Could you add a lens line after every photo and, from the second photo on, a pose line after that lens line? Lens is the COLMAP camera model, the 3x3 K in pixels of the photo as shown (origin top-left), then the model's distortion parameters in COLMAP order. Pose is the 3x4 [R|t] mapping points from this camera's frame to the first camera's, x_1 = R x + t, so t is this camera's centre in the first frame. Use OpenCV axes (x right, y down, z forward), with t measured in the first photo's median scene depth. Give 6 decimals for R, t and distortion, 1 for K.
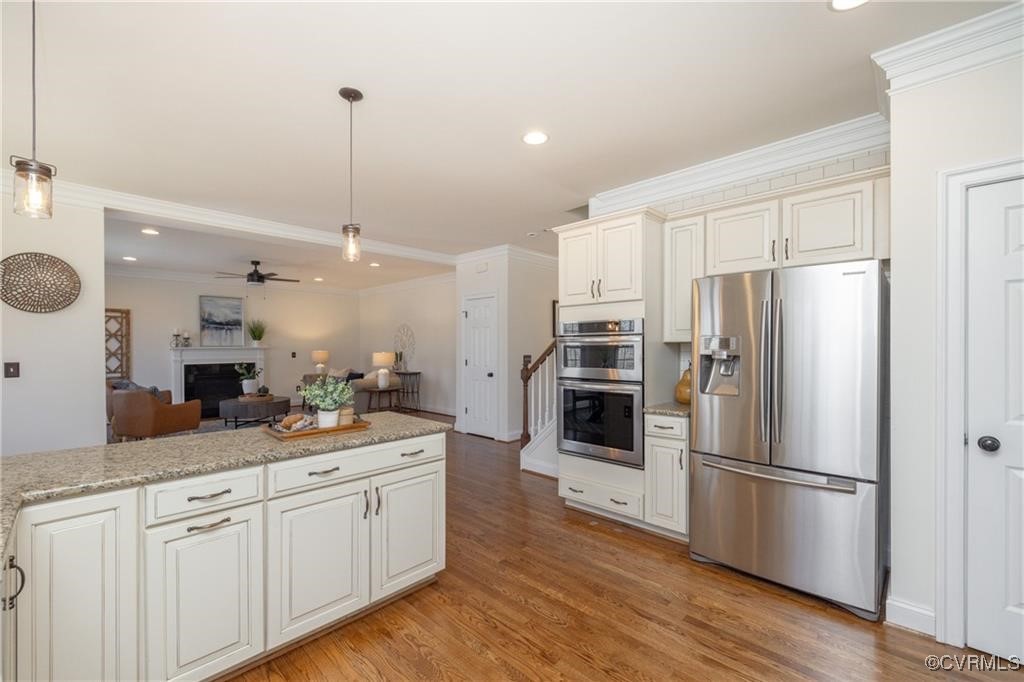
lens RADIAL K [[431.4, 0, 509.3], [0, 431.4, 346.3], [0, 0, 1]] dist [-0.002743, -0.000159]
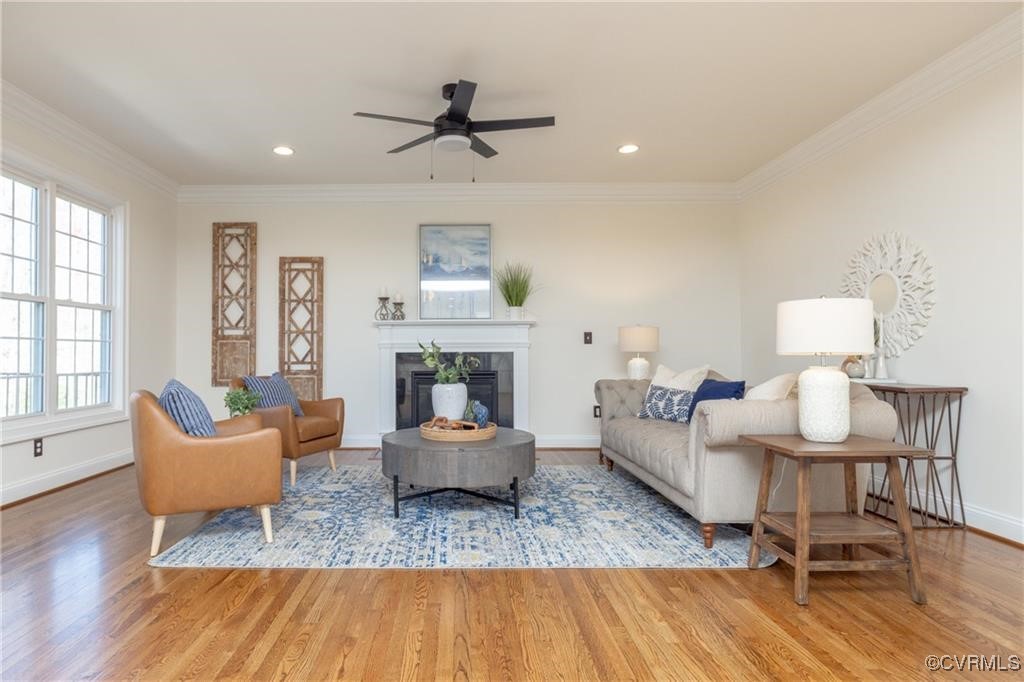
lens RADIAL K [[554.0, 0, 459.9], [0, 554.0, 341.3], [0, 0, 1]] dist [-0.012307, -0.000828]
pose [[0.682965, -0.011853, -0.730355, -0.195230], [-0.000055, 0.999867, -0.016279, 0.041331], [0.730451, 0.011158, 0.682874, 0.601707]]
